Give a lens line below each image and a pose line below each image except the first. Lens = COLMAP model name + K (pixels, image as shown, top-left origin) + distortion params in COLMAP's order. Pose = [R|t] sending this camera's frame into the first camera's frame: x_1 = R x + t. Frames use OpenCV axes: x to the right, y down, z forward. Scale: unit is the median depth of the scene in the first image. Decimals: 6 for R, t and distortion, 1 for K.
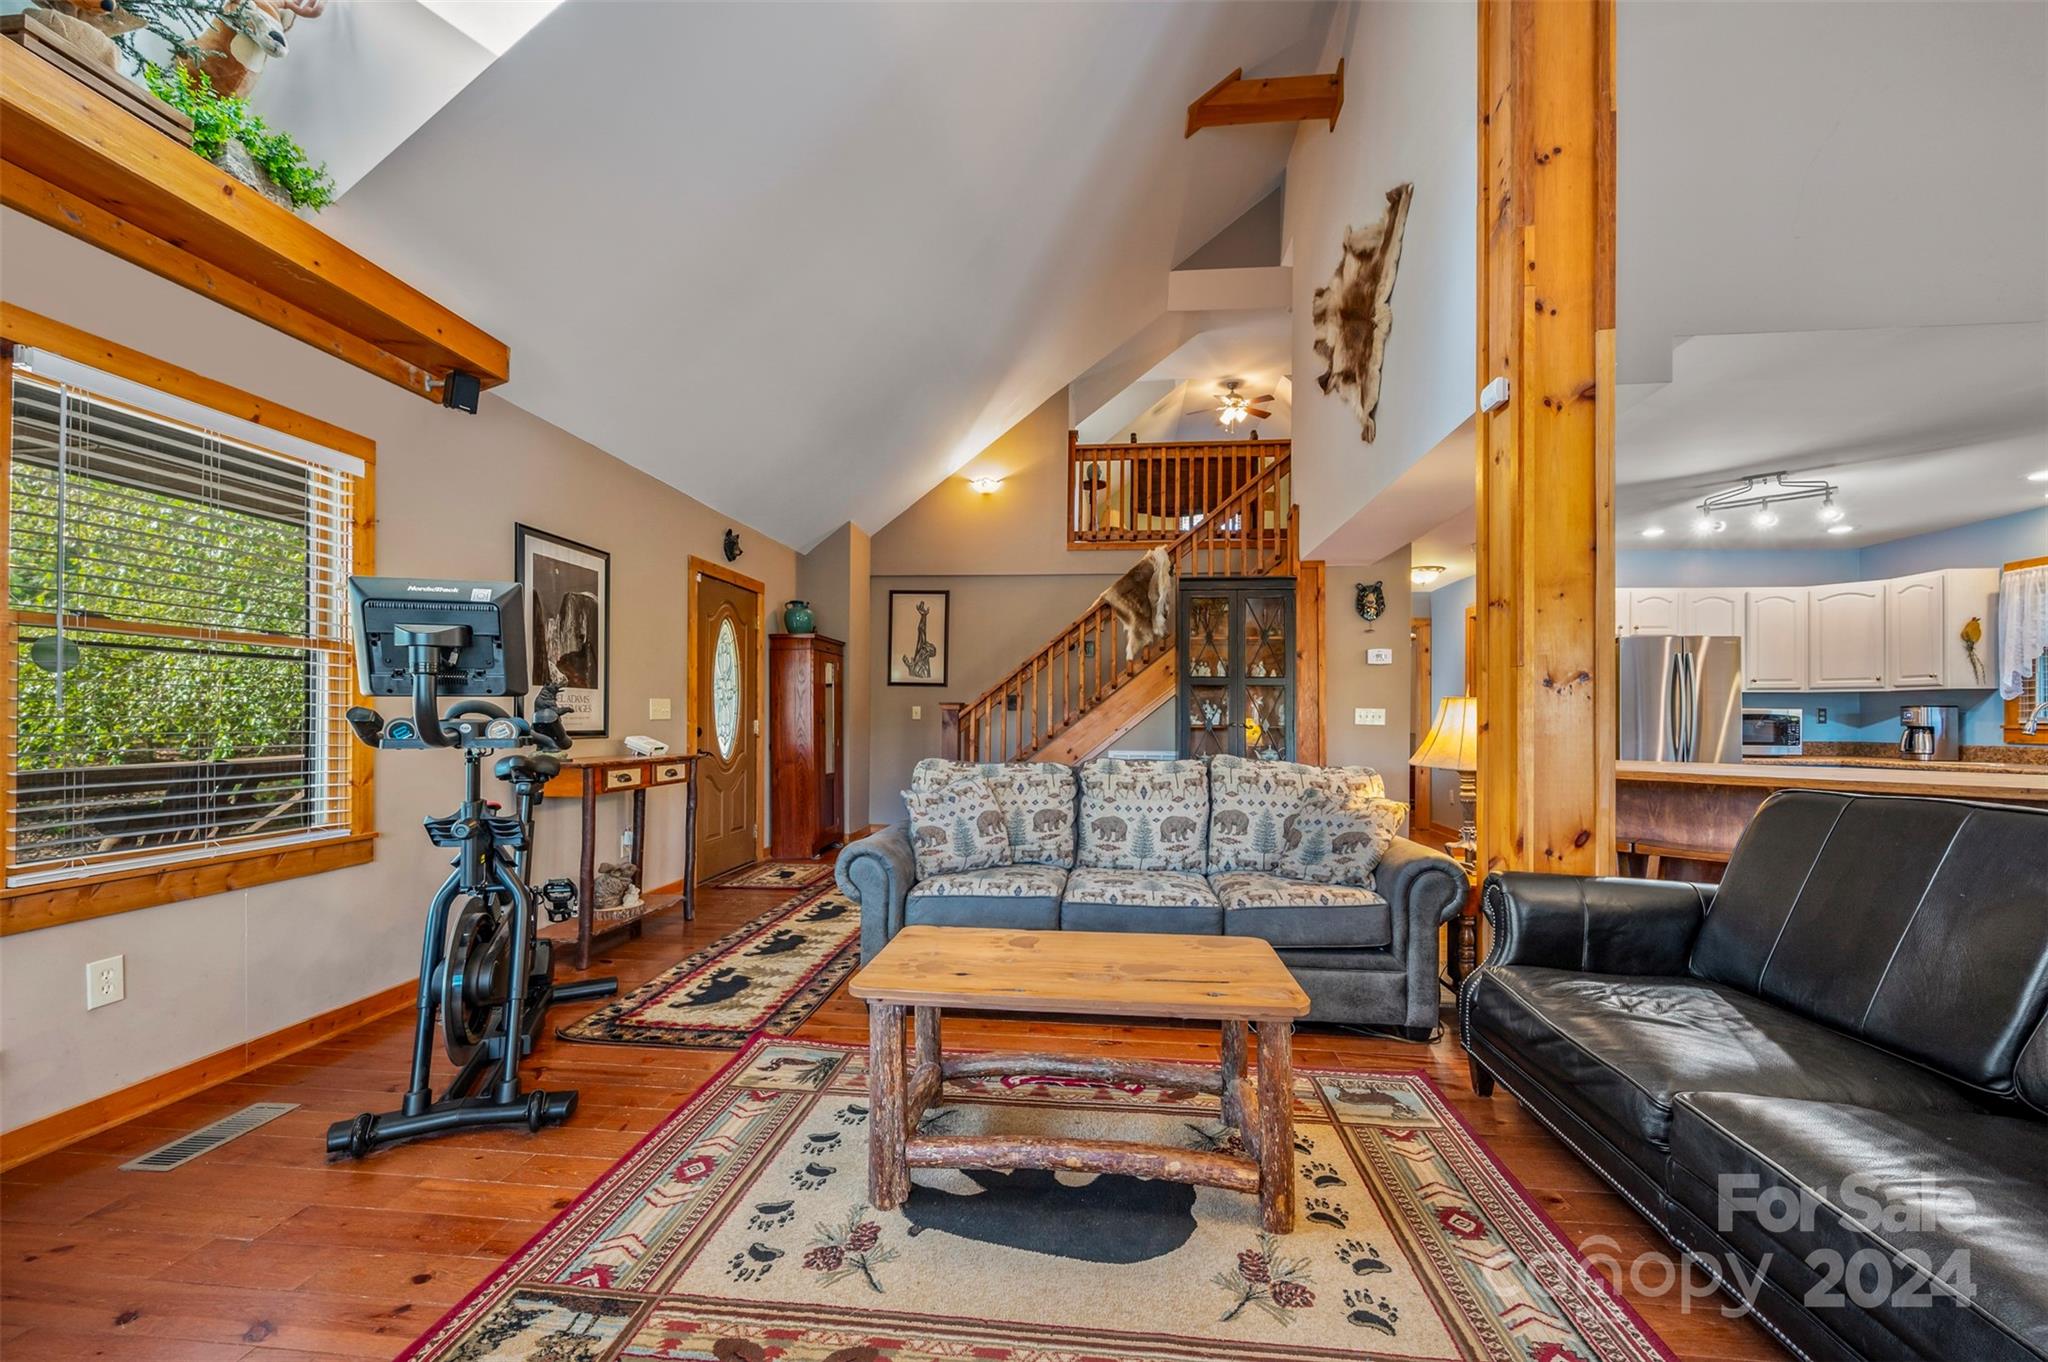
lens RADIAL K [[818.3, 0, 1031.4], [0, 818.3, 711.7], [0, 0, 1]] dist [-0.001991, 0.000417]
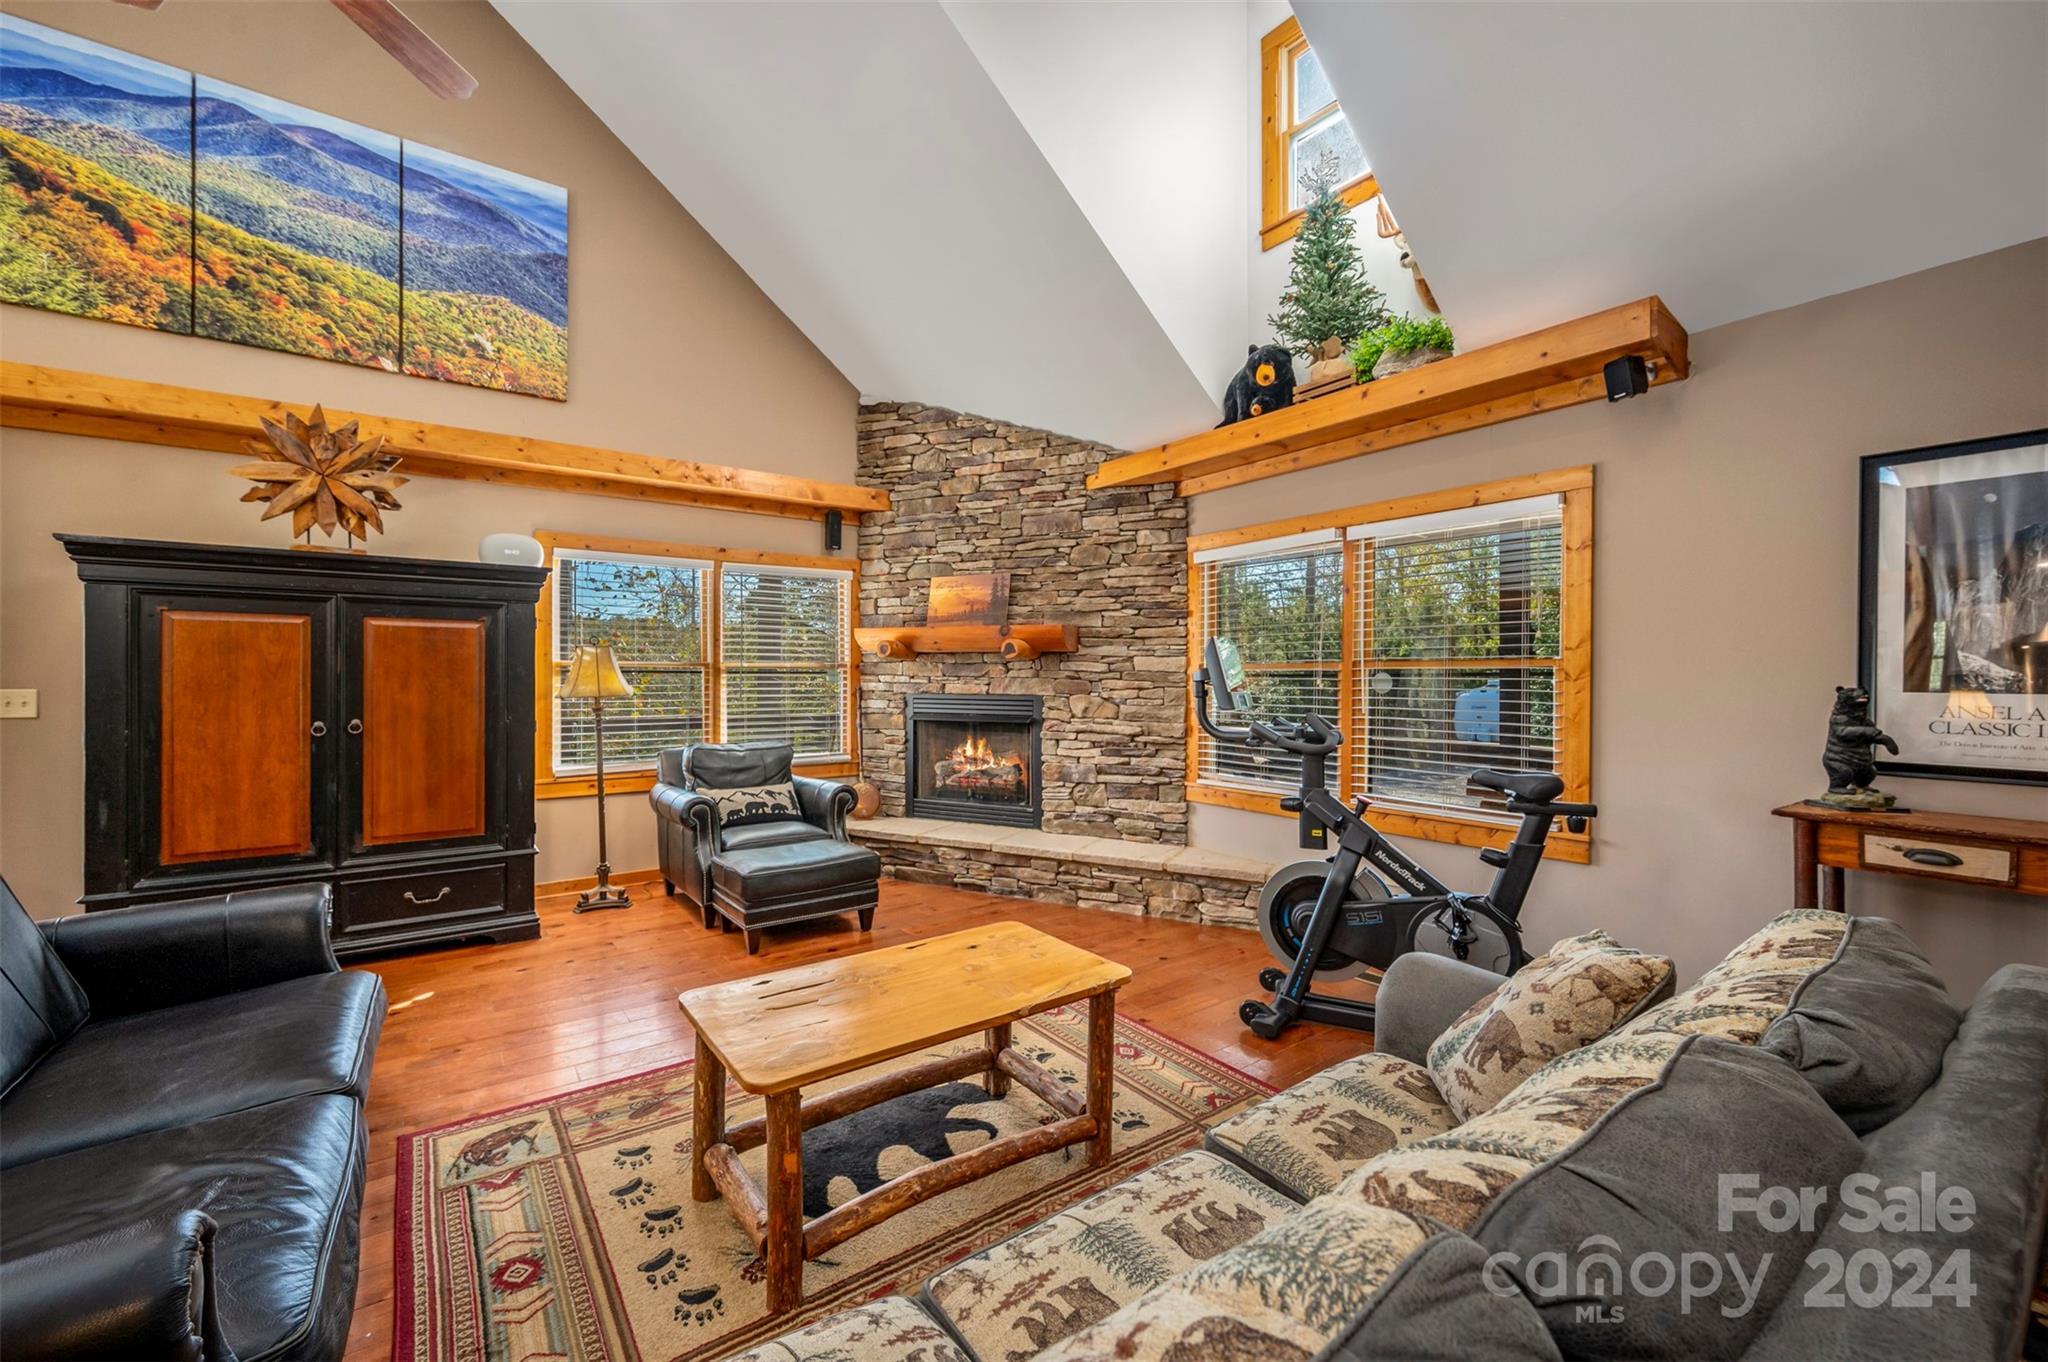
lens RADIAL K [[818.3, 0, 1014.8], [0, 818.3, 679.6], [0, 0, 1]] dist [-0.001991, 0.000417]
pose [[-0.748118, -0.007895, -0.663519, 0.378907], [-0.004842, 0.999968, -0.006439, -0.037271], [0.663548, -0.001604, -0.748132, 1.092678]]
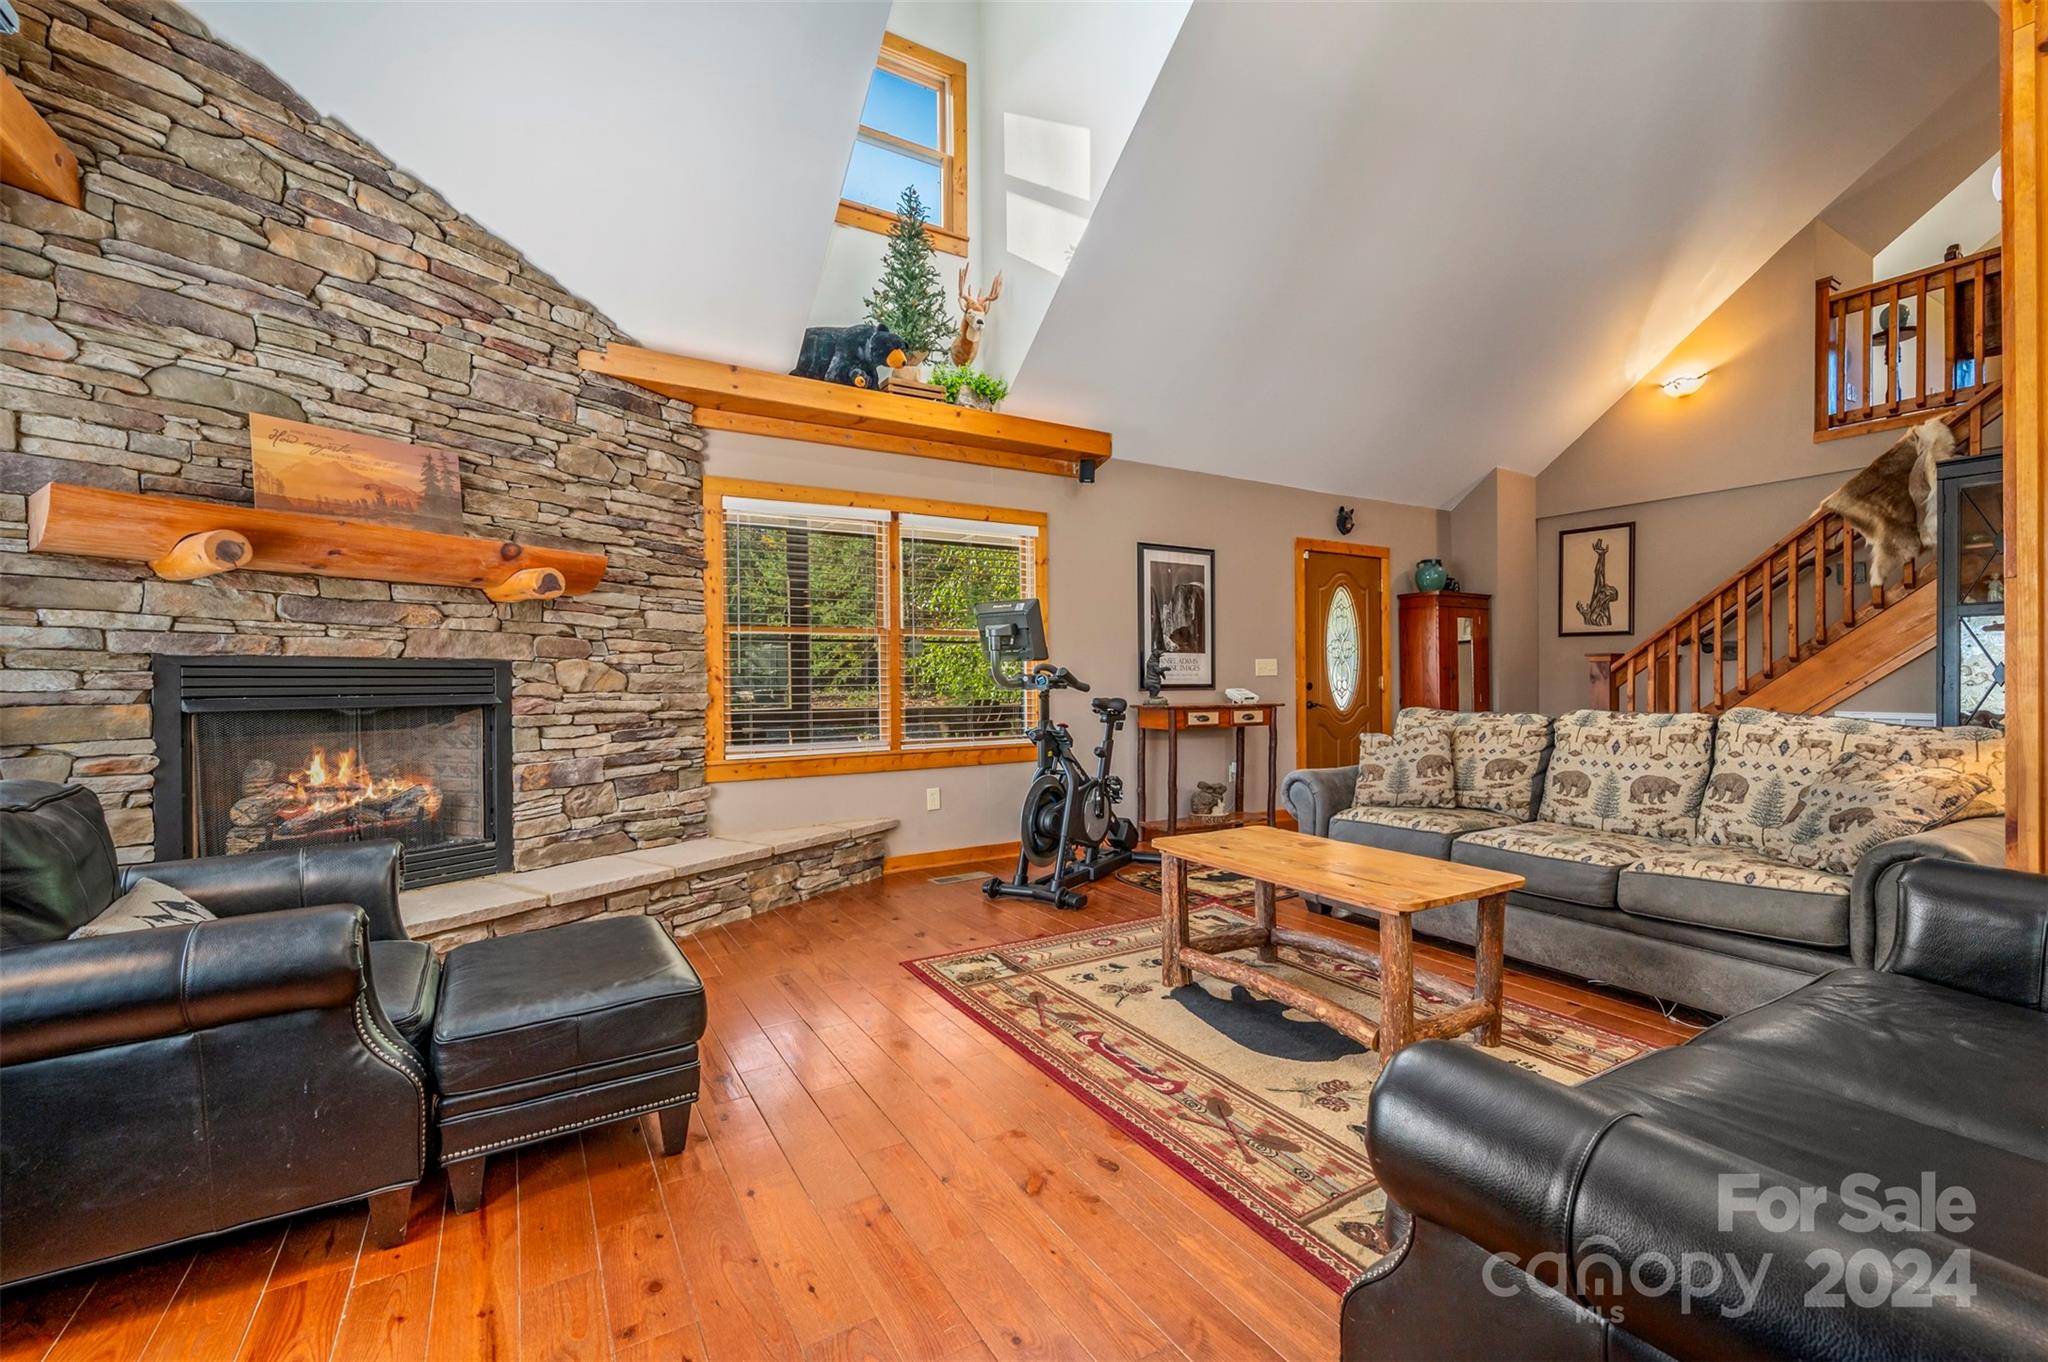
lens RADIAL K [[853.1, 0, 1025.1], [0, 853.1, 685.2], [0, 0, 1]] dist [-0.002788, -0.000007]
pose [[0.596743, -0.005011, -0.802417, 0.503813], [0.016357, 0.999849, 0.005921, 0.013895], [0.802266, -0.016659, 0.596735, -0.087290]]
